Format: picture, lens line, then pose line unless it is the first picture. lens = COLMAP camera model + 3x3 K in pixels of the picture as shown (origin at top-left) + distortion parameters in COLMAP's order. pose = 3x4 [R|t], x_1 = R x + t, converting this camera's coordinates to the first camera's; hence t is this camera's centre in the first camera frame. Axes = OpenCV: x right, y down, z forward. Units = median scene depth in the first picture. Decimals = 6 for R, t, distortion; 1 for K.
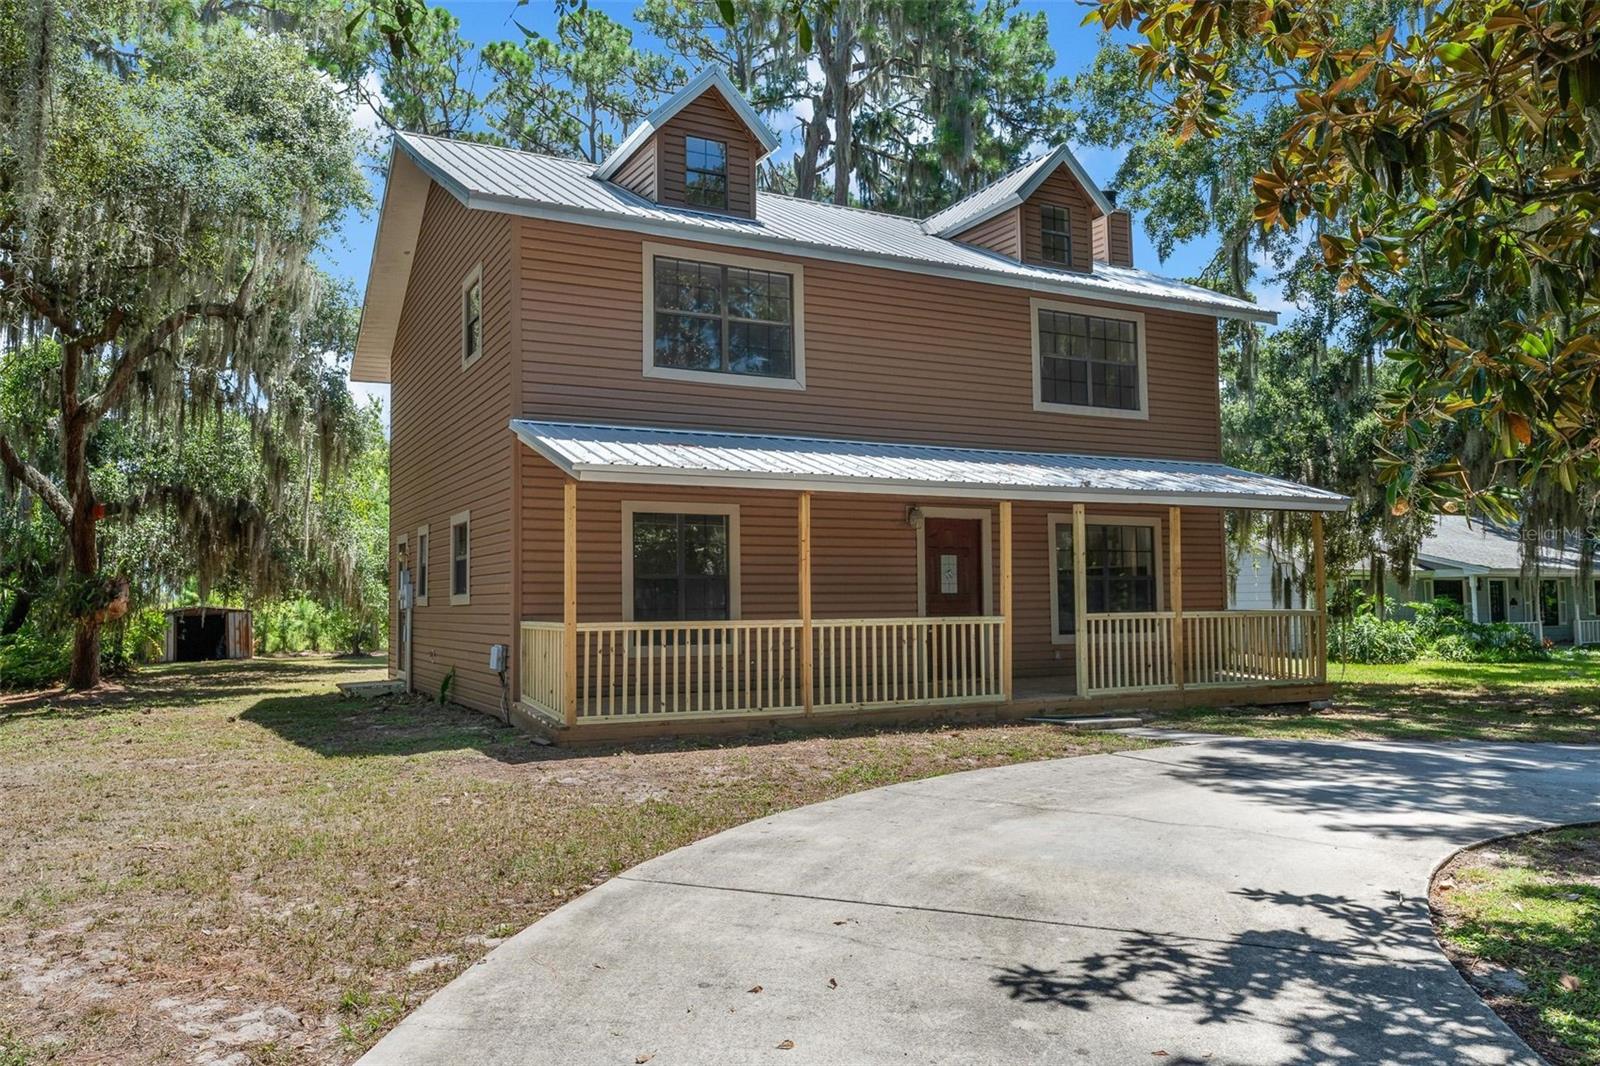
lens RADIAL K [[1157.6, 0, 791.5], [0, 1157.6, 533.0], [0, 0, 1]] dist [0.002674, 0.001540]
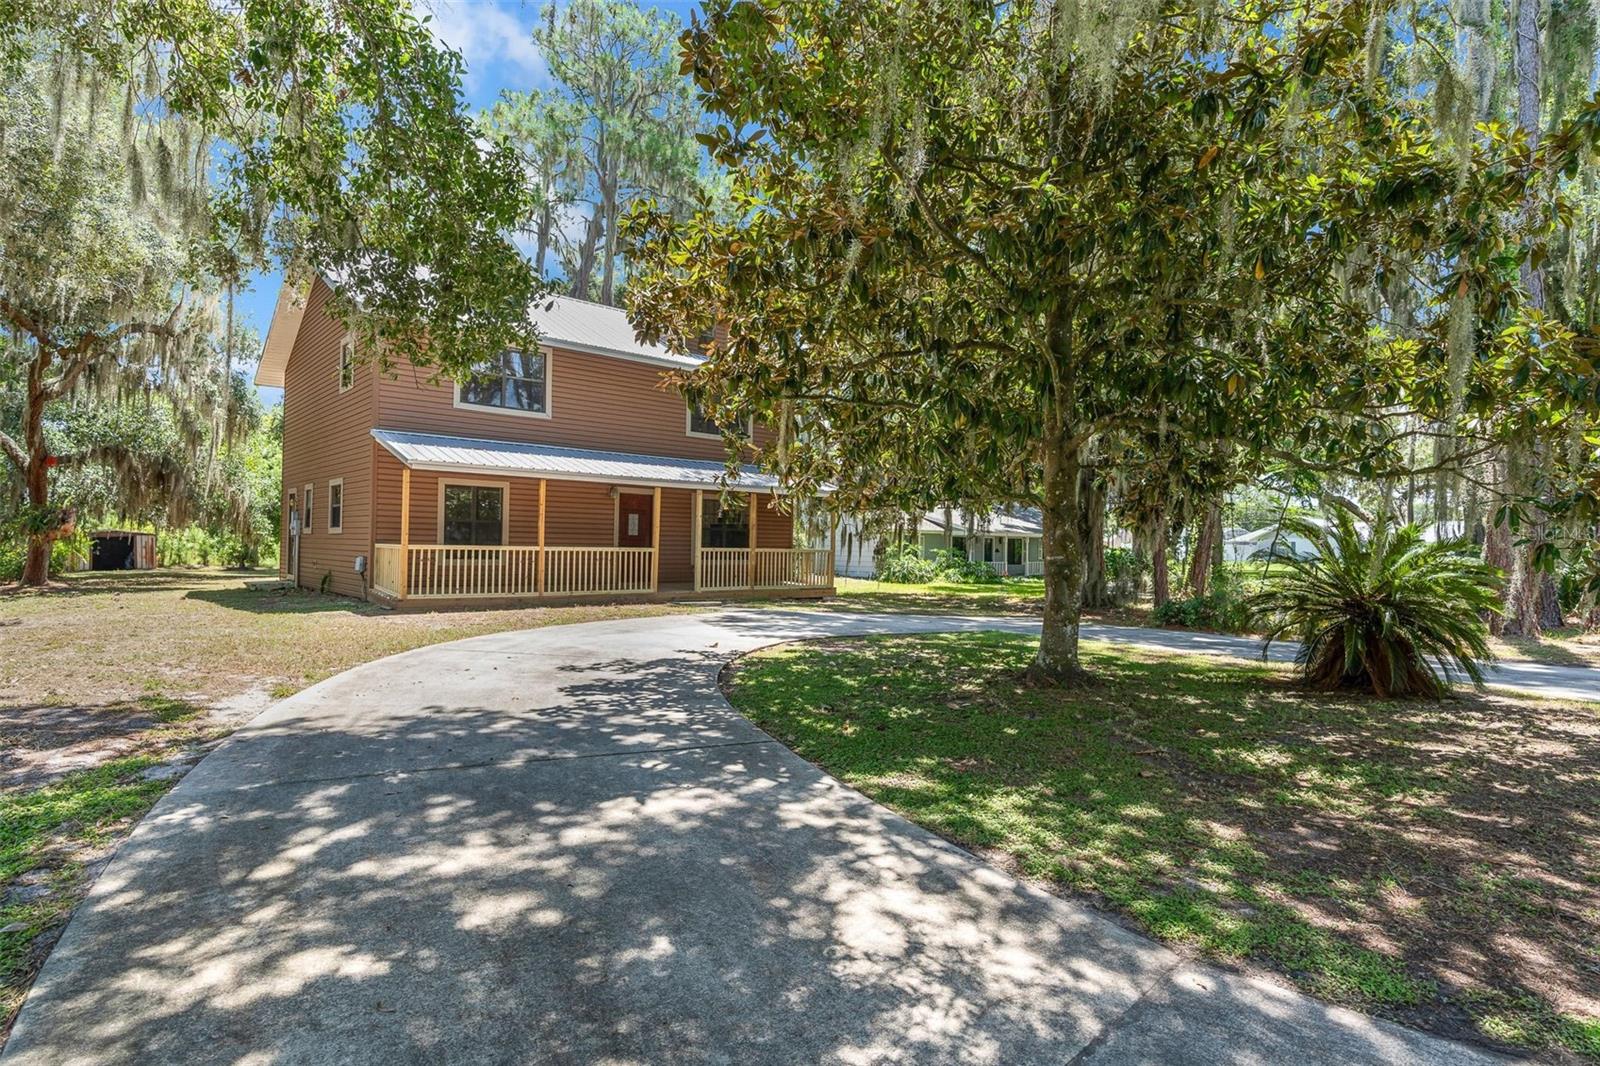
lens RADIAL K [[827.2, 0, 798.4], [0, 827.2, 526.9], [0, 0, 1]] dist [-0.002288, -0.001303]
pose [[0.968838, 0.031401, 0.245697, 0.072797], [-0.041139, 0.998554, 0.034602, -0.017523], [-0.244256, -0.043631, 0.968729, -0.338802]]
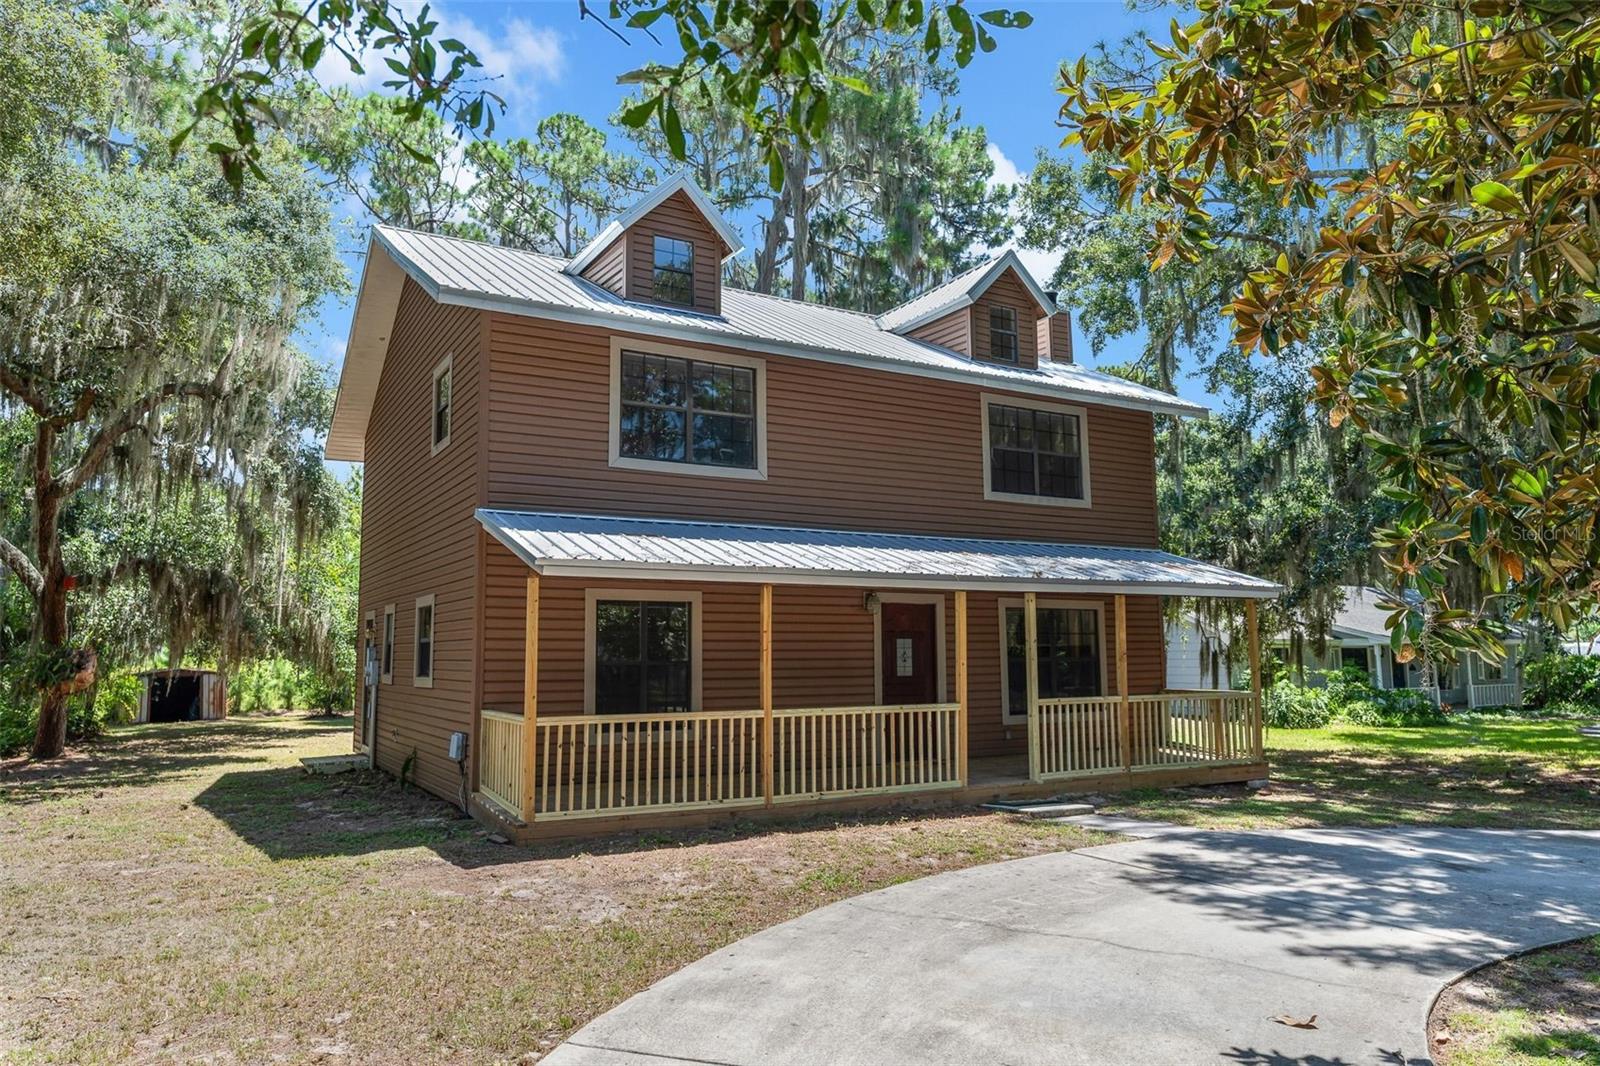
lens RADIAL K [[1067.2, 0, 798.9], [0, 1067.2, 531.1], [0, 0, 1]] dist [-0.004040, 0.006730]
pose [[0.998853, 0.008656, 0.047100, -0.004146], [-0.006034, 0.998440, -0.055516, -0.025179], [-0.047507, 0.055169, 0.997346, 0.052095]]
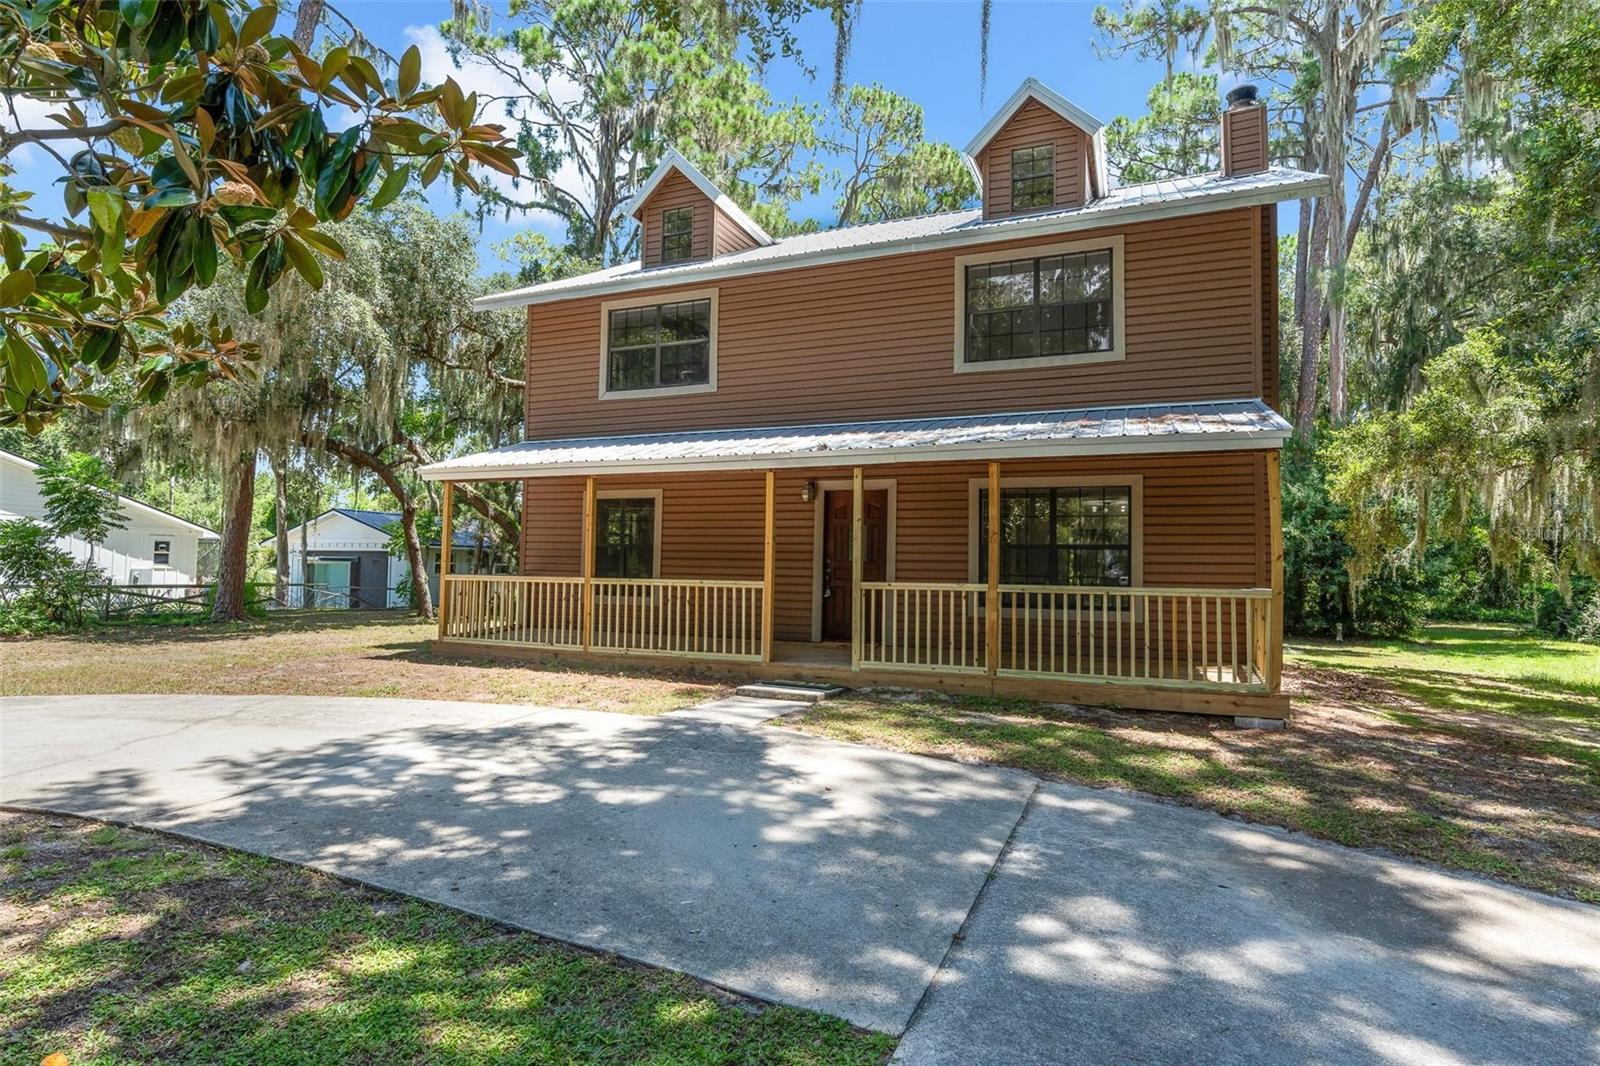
lens RADIAL K [[827.2, 0, 797.0], [0, 827.2, 532.2], [0, 0, 1]] dist [-0.002288, -0.001303]
pose [[0.645494, -0.016455, -0.763588, 0.721584], [0.024325, 0.999704, -0.000980, 0.026841], [0.763378, -0.017942, 0.645703, 0.502490]]
